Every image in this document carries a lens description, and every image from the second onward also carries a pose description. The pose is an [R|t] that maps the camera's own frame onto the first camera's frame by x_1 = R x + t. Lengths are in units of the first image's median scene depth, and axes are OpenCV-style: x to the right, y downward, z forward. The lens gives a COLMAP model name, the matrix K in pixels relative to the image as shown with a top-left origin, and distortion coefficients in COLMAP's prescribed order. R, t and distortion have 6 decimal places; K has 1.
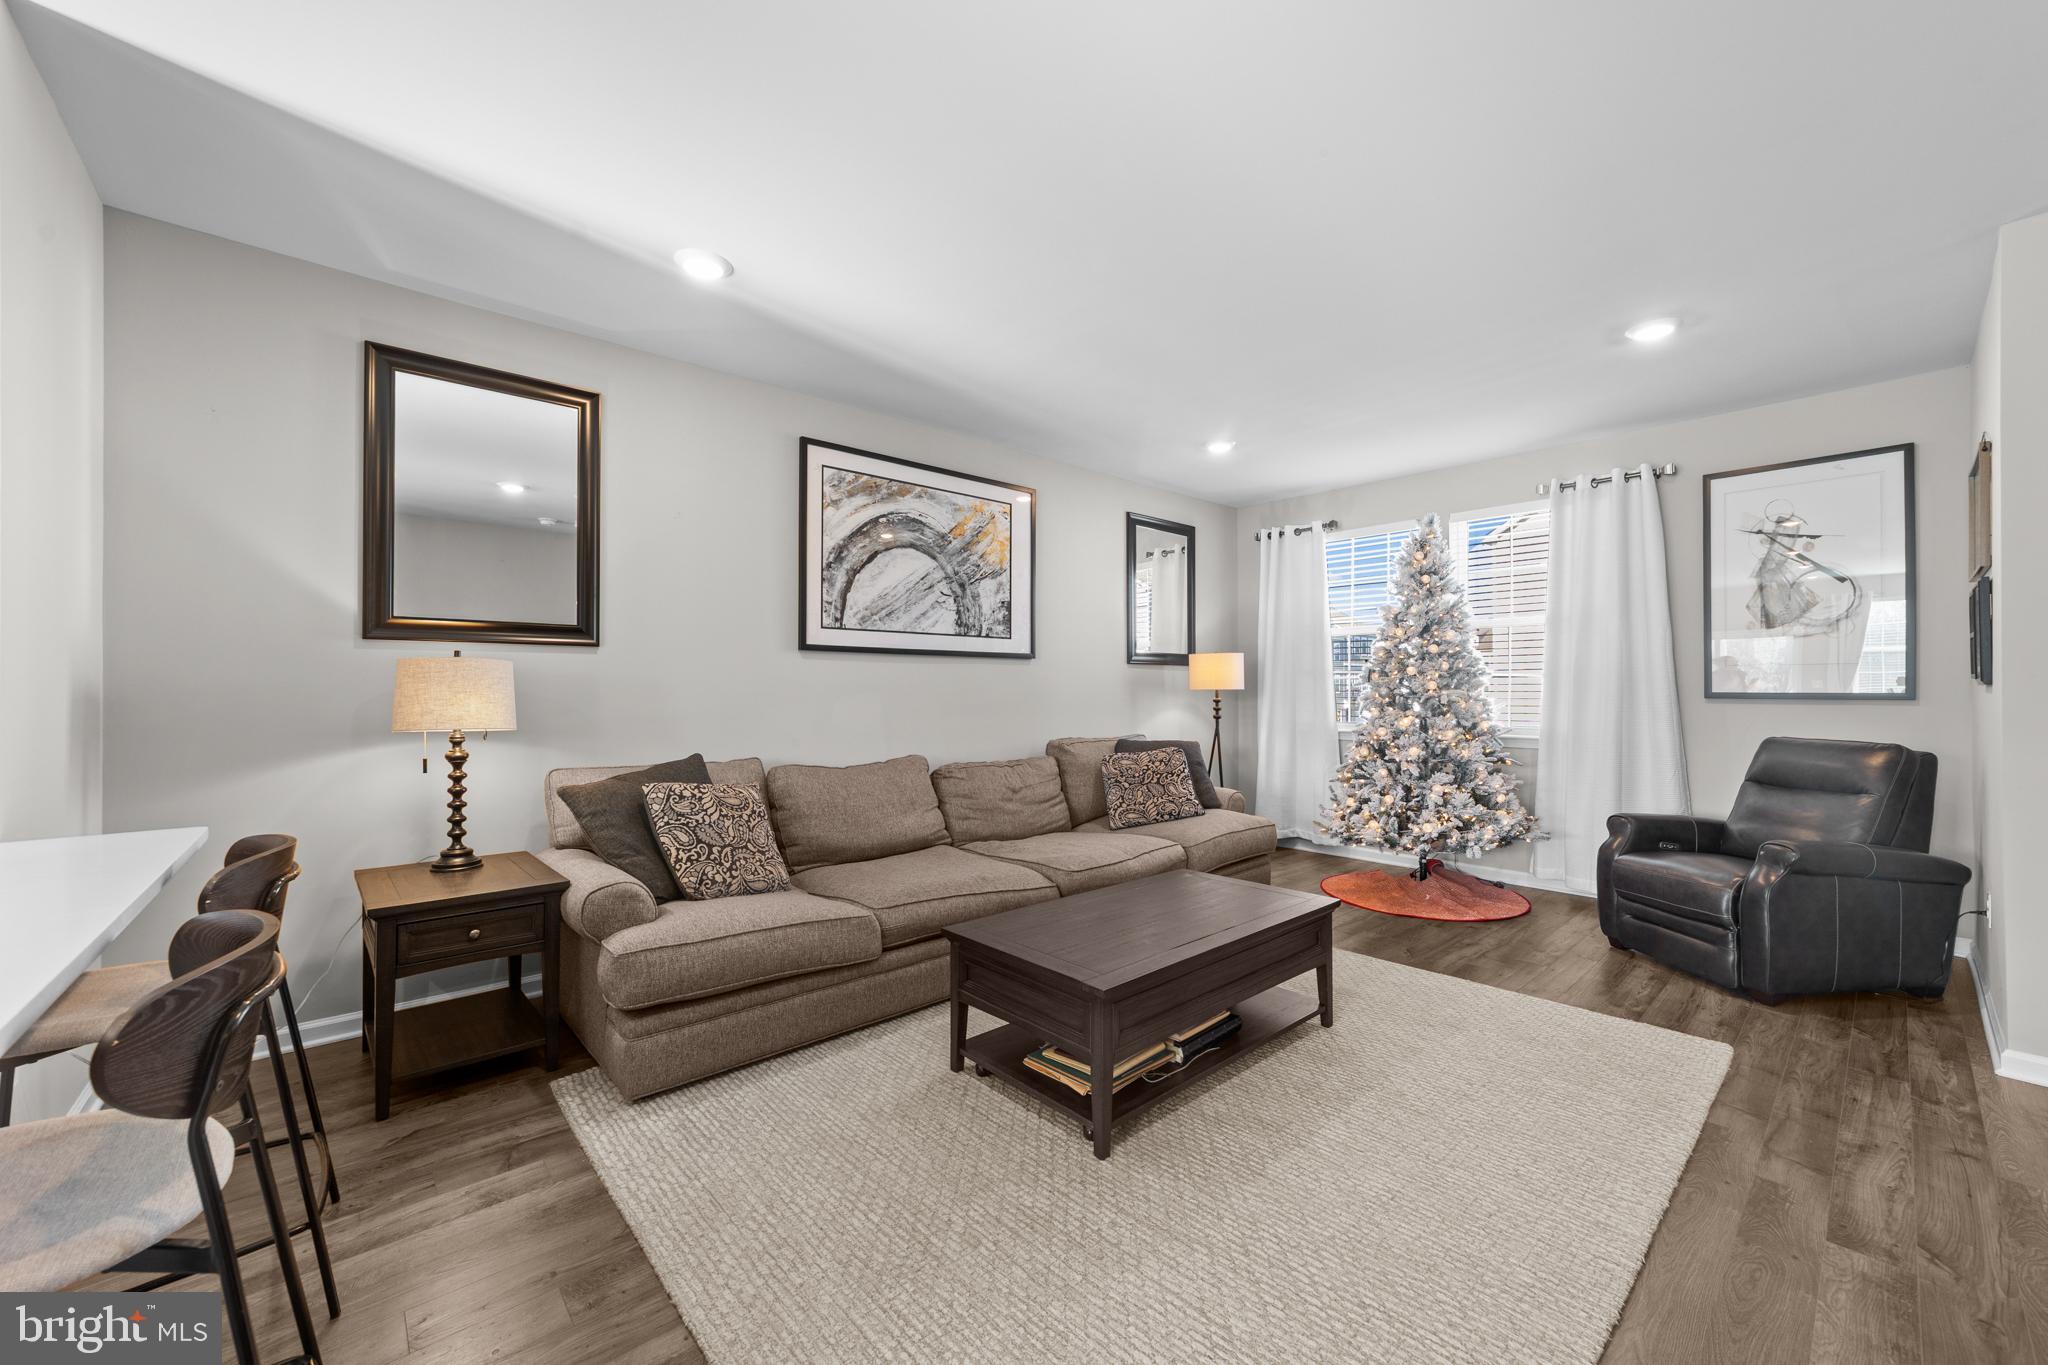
lens RADIAL K [[777.5, 0, 1030.5], [0, 777.5, 686.3], [0, 0, 1]] dist [-0.000125, 0.000033]
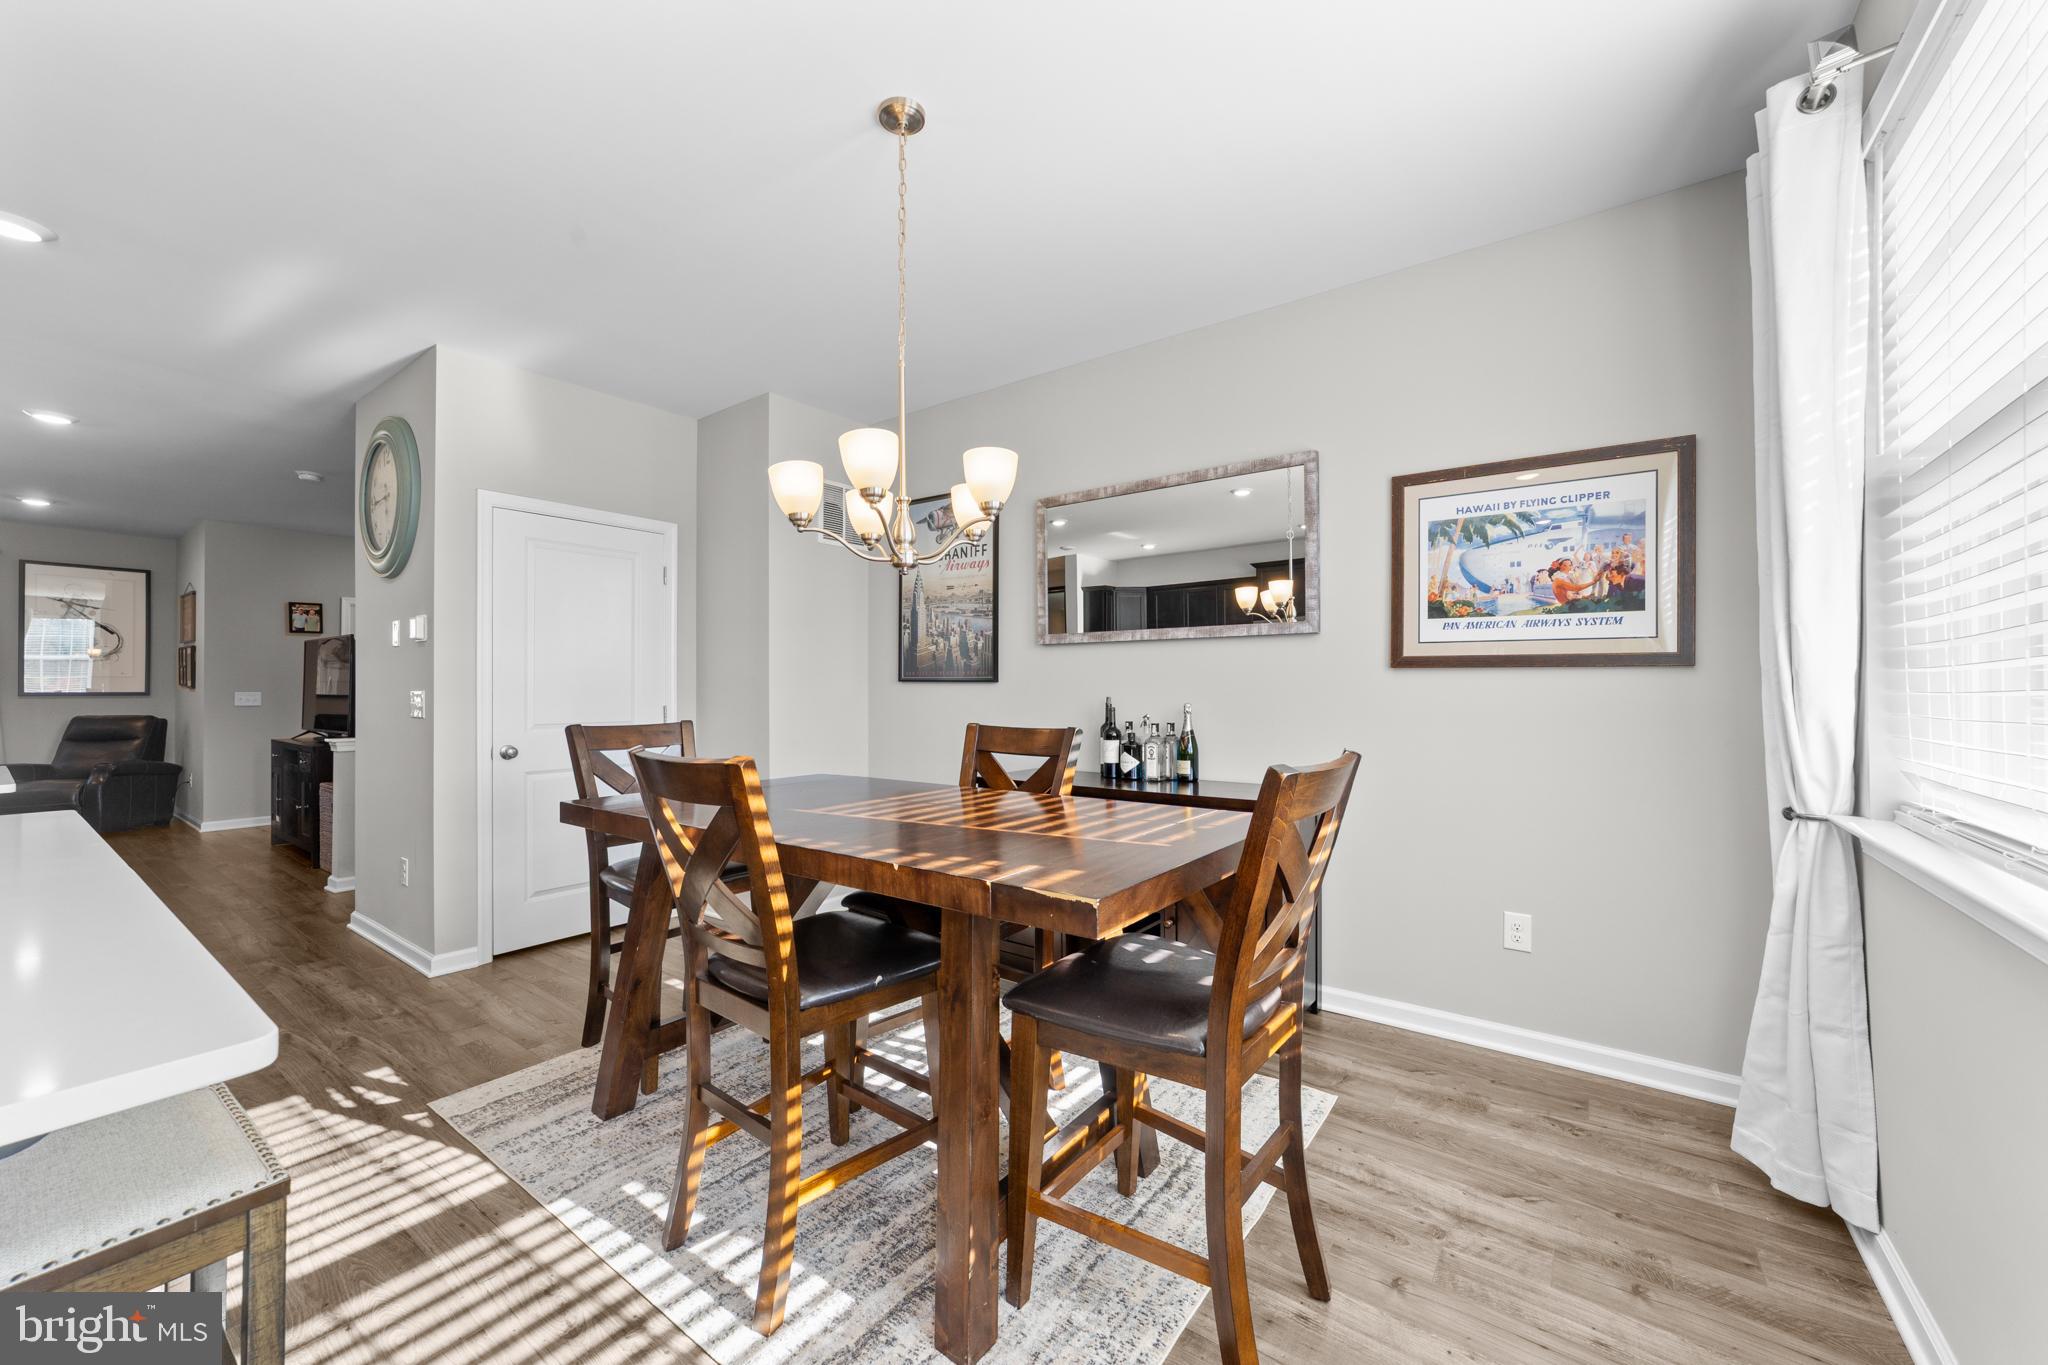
lens RADIAL K [[777.5, 0, 1030.5], [0, 777.5, 686.3], [0, 0, 1]] dist [-0.000125, 0.000033]
pose [[-0.211461, 0.004903, 0.977374, -1.751355], [-0.008441, 0.999941, -0.006842, -0.015242], [-0.977350, -0.009697, -0.211407, -1.081302]]
